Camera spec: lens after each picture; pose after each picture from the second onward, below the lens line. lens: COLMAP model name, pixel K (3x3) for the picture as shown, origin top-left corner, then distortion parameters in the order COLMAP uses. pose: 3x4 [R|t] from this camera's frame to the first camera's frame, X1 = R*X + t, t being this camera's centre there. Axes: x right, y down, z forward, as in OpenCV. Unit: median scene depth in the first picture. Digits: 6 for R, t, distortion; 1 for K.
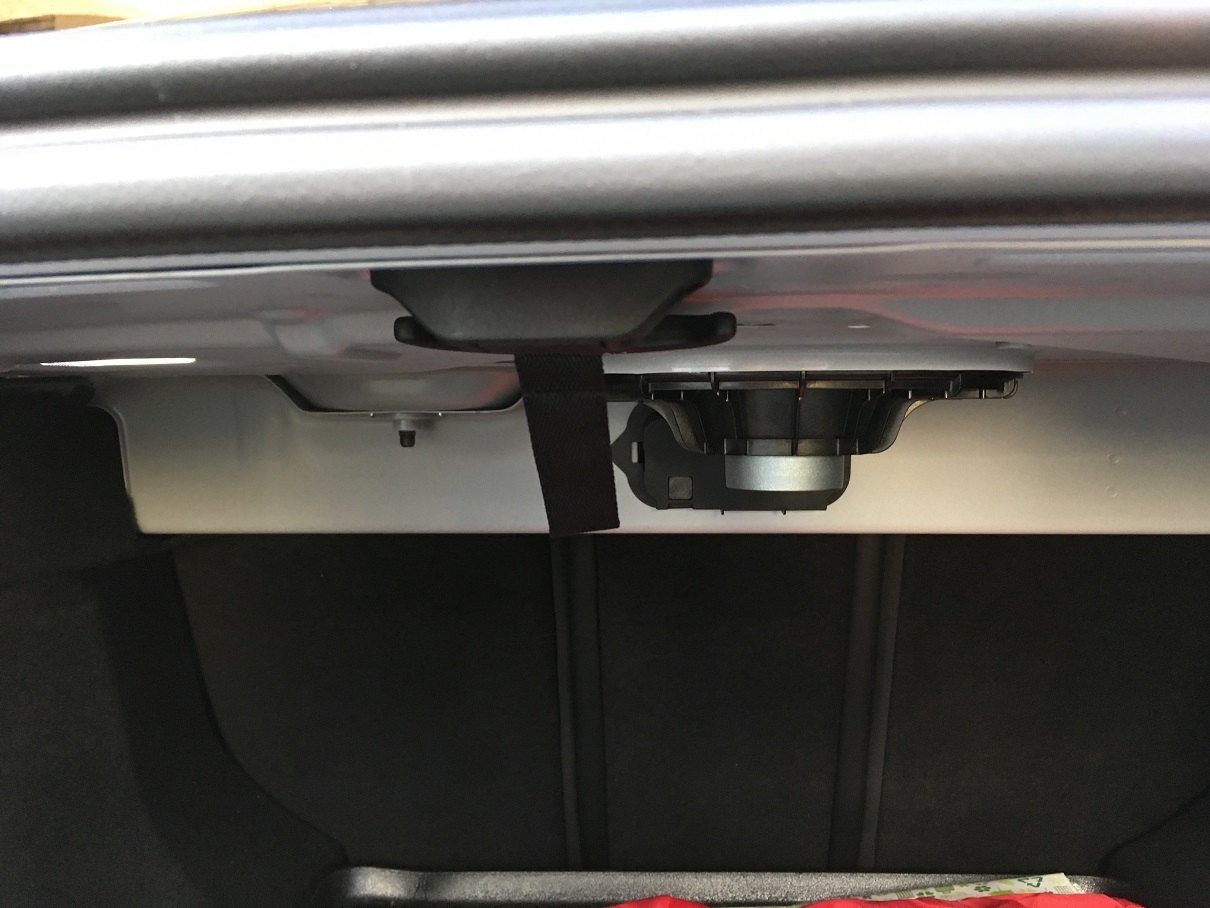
lens RADIAL K [[1039.2, 0, 605.0], [0, 1039.2, 454.0], [0, 0, 1]] dist [0.035707, -0.009519]
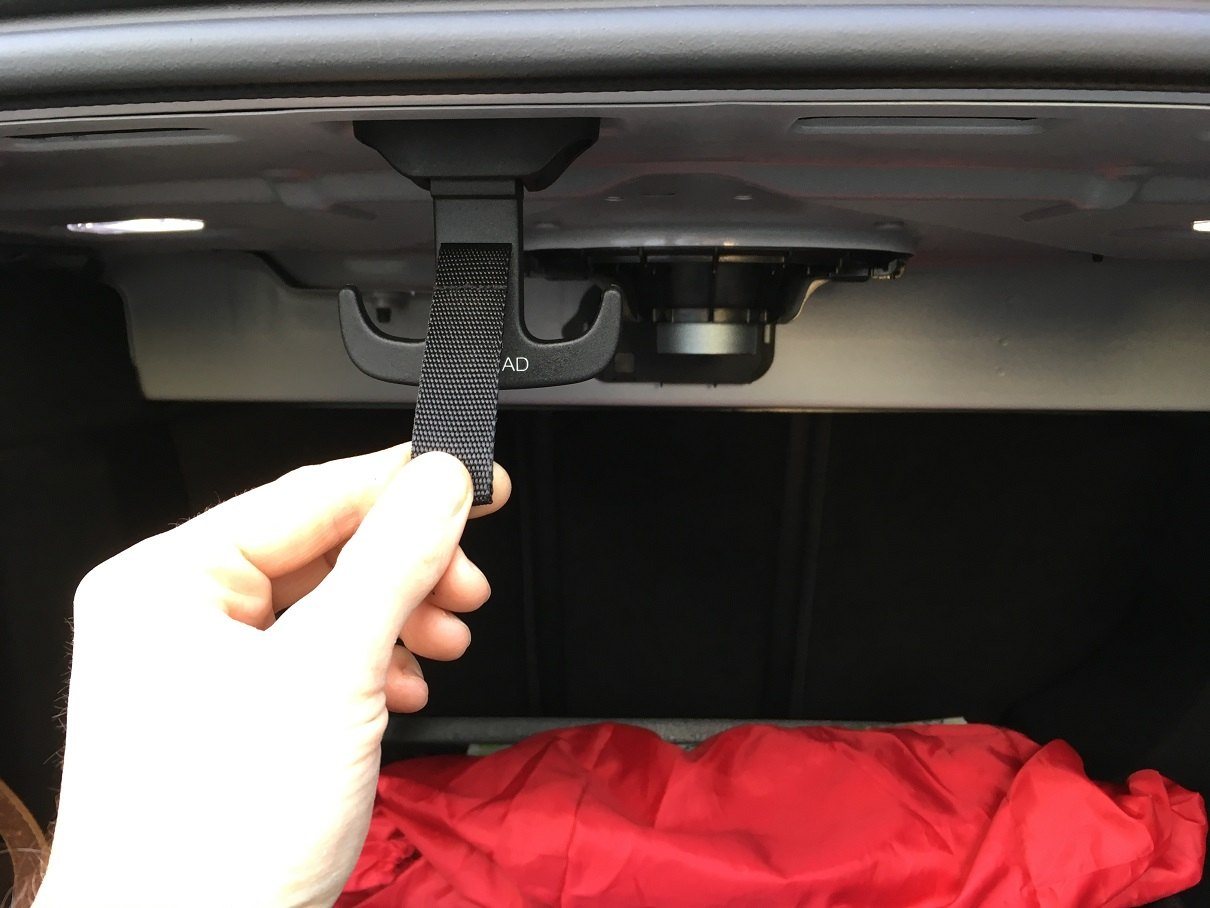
lens RADIAL K [[1039.2, 0, 605.0], [0, 1039.2, 454.0], [0, 0, 1]] dist [0.035707, -0.009519]
pose [[0.999710, 0.012825, 0.020362, 0.038389], [-0.014241, 0.997374, 0.071007, 0.068440], [-0.019398, -0.071276, 0.997268, -0.186812]]
